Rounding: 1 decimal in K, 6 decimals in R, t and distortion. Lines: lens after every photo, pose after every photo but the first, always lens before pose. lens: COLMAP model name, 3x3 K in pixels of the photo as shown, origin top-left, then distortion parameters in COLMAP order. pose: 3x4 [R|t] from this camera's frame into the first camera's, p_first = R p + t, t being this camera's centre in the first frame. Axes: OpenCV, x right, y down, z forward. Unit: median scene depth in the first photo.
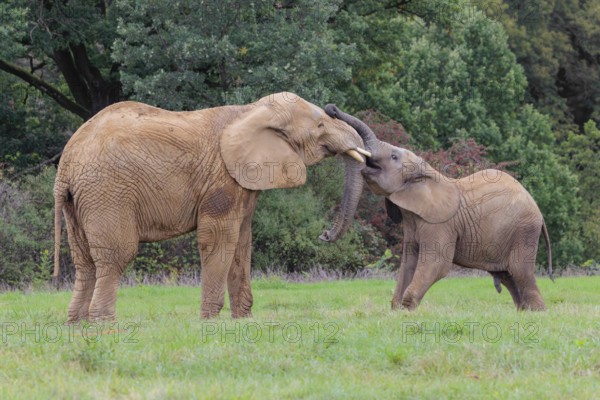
lens RADIAL K [[3182.5, 0, 300.0], [0, 3182.5, 200.0], [0, 0, 1]] dist [-0.226331, -4.401559]
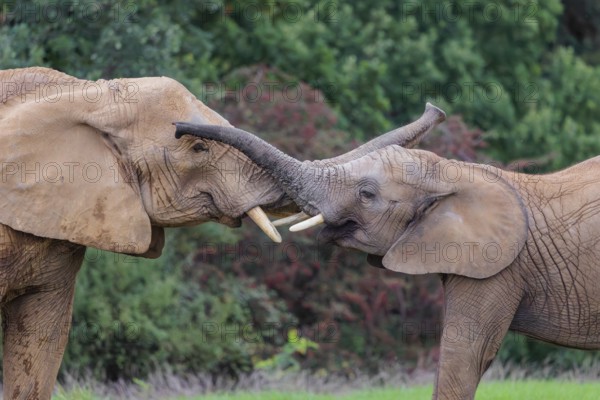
lens RADIAL K [[4351.5, 0, 300.0], [0, 4351.5, 200.0], [0, 0, 1]] dist [0.066340, -25.906515]
pose [[0.999119, -0.019600, 0.037104, 0.001906], [0.020278, 0.999632, -0.017999, 0.006546], [-0.036737, 0.018736, 0.999149, 0.291409]]
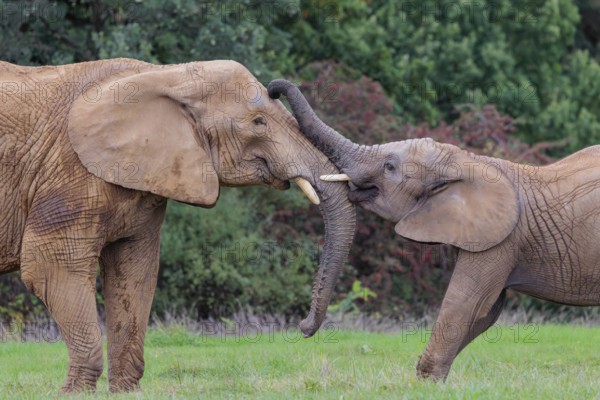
lens RADIAL K [[4351.5, 0, 300.0], [0, 4351.5, 200.0], [0, 0, 1]] dist [0.066340, -25.906515]
pose [[0.999631, -0.002680, 0.027030, -0.007072], [0.002815, 0.999984, -0.004937, 0.003468], [-0.027016, 0.005012, 0.999622, 0.140699]]
